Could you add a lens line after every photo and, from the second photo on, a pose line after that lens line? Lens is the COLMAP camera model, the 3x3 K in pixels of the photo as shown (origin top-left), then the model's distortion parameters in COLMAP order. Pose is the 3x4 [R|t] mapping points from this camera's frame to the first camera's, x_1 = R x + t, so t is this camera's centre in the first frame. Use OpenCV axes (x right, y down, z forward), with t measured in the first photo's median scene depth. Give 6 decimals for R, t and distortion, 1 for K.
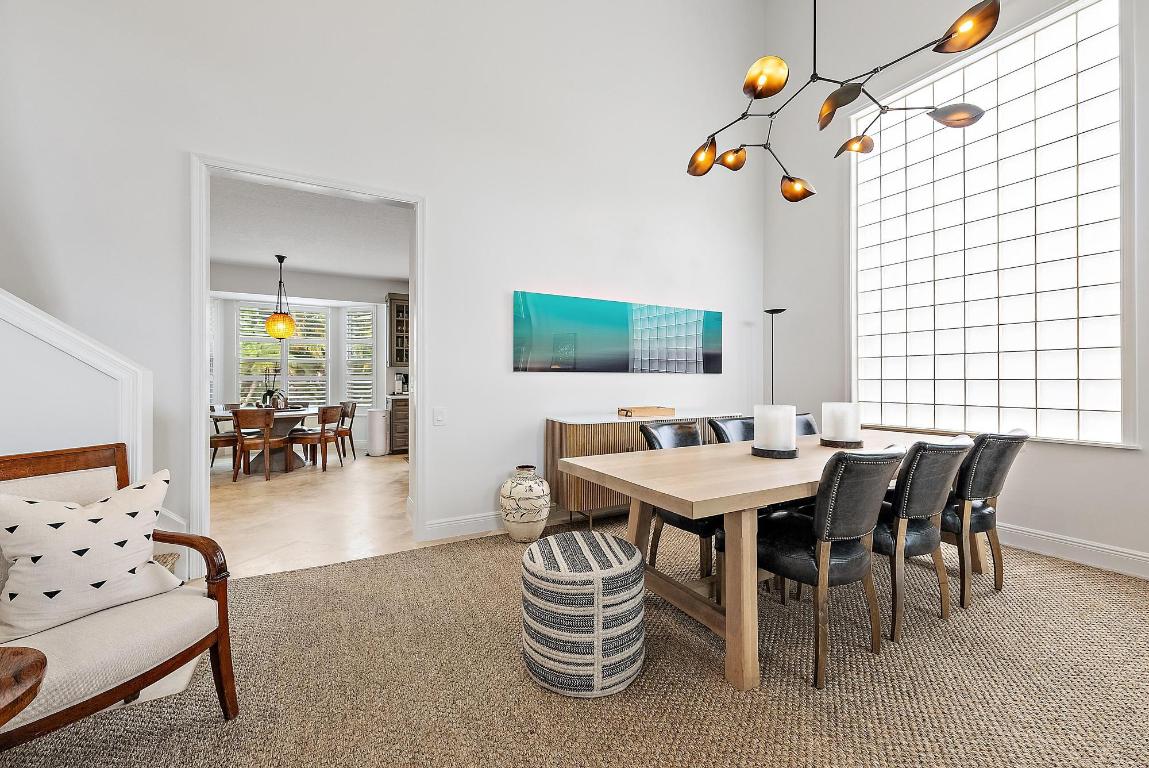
lens RADIAL K [[449.9, 0, 576.5], [0, 449.9, 378.8], [0, 0, 1]] dist [0.004362, 0.000143]
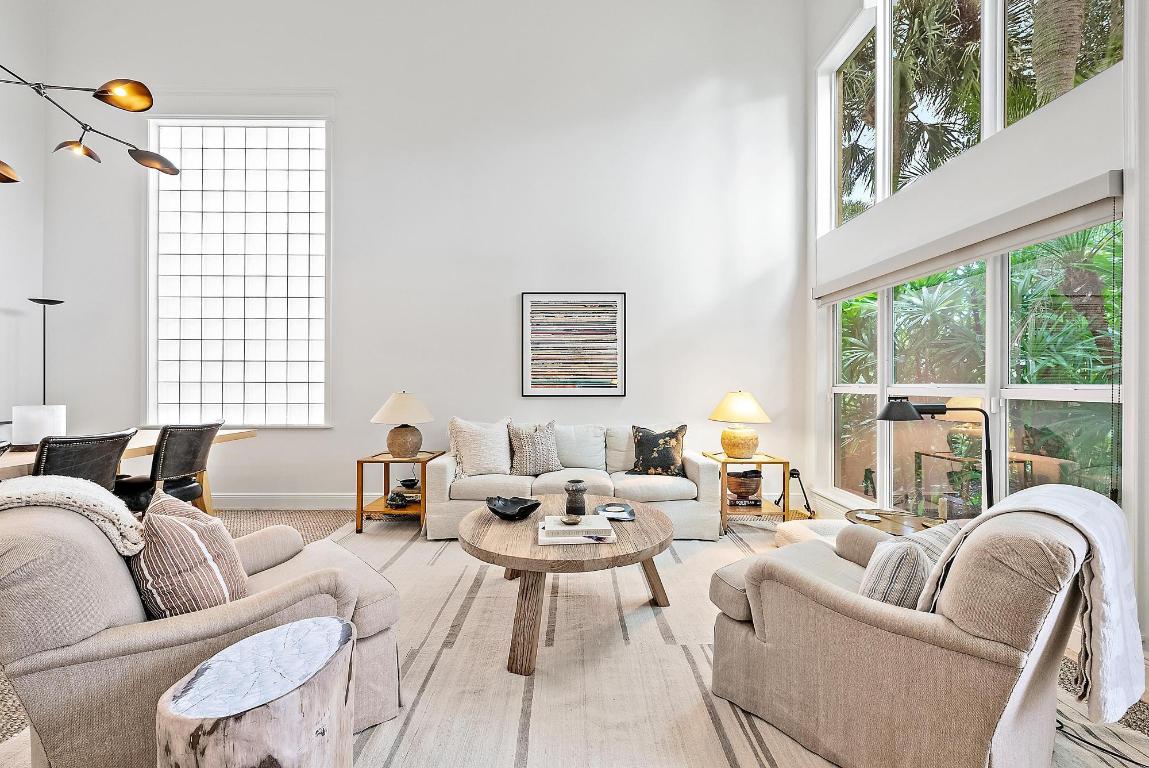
lens RADIAL K [[449.9, 0, 573.1], [0, 449.9, 383.3], [0, 0, 1]] dist [0.004362, 0.000143]
pose [[0.477721, 0.003922, 0.878503, 0.269306], [-0.006563, 0.999978, -0.000896, -0.001164], [-0.878487, -0.005338, 0.477736, -0.469826]]
